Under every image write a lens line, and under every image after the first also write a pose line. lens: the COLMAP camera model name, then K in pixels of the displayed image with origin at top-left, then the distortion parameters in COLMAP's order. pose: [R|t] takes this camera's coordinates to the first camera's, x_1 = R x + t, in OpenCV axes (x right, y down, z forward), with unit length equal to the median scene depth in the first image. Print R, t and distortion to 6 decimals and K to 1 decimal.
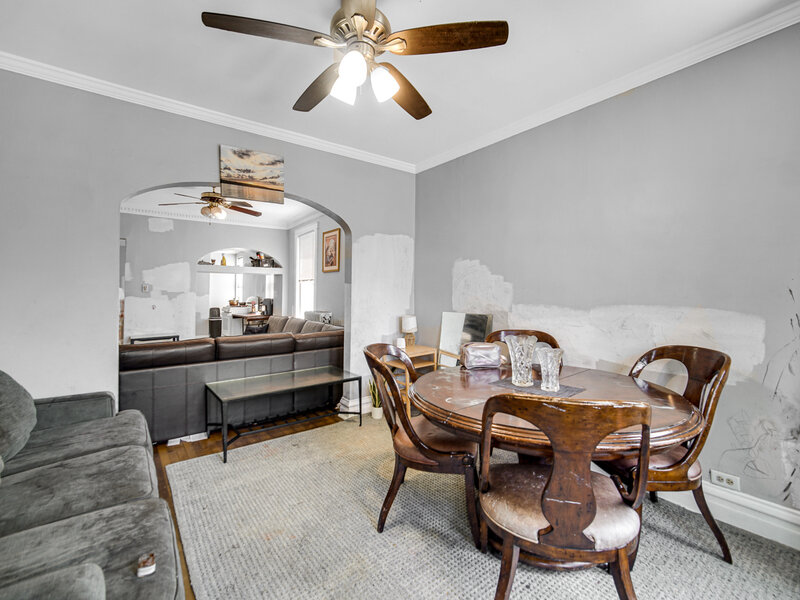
lens RADIAL K [[372.2, 0, 400.0], [0, 372.2, 300.0], [0, 0, 1]] dist [-0.000511, -0.000284]
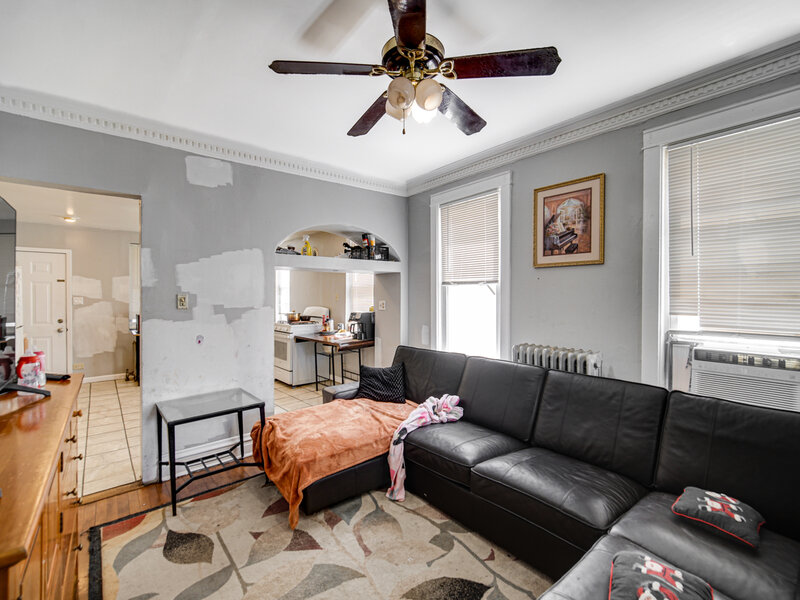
lens RADIAL K [[372.2, 0, 400.0], [0, 372.2, 300.0], [0, 0, 1]] dist [-0.000511, -0.000284]
pose [[0.999209, -0.005458, 0.039389, -0.397997], [0.005504, 0.999984, -0.001075, -0.029043], [-0.039382, 0.001291, 0.999223, 0.480727]]
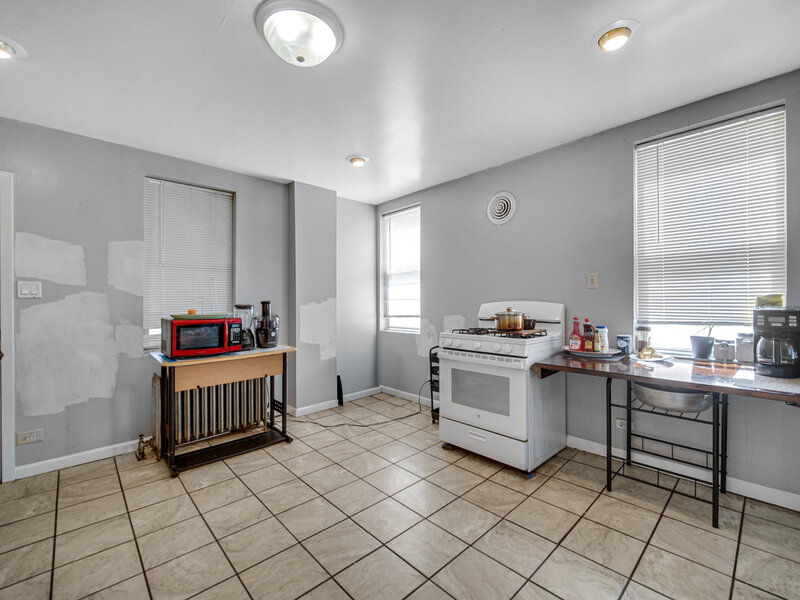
lens RADIAL K [[353.4, 0, 400.0], [0, 353.4, 300.0], [0, 0, 1]] dist [-0.000142, 0.000182]
pose [[0.994093, -0.008311, 0.108212, -0.788345], [0.009472, 0.999903, -0.010217, -0.013077], [-0.108117, 0.011182, 0.994075, 0.992980]]
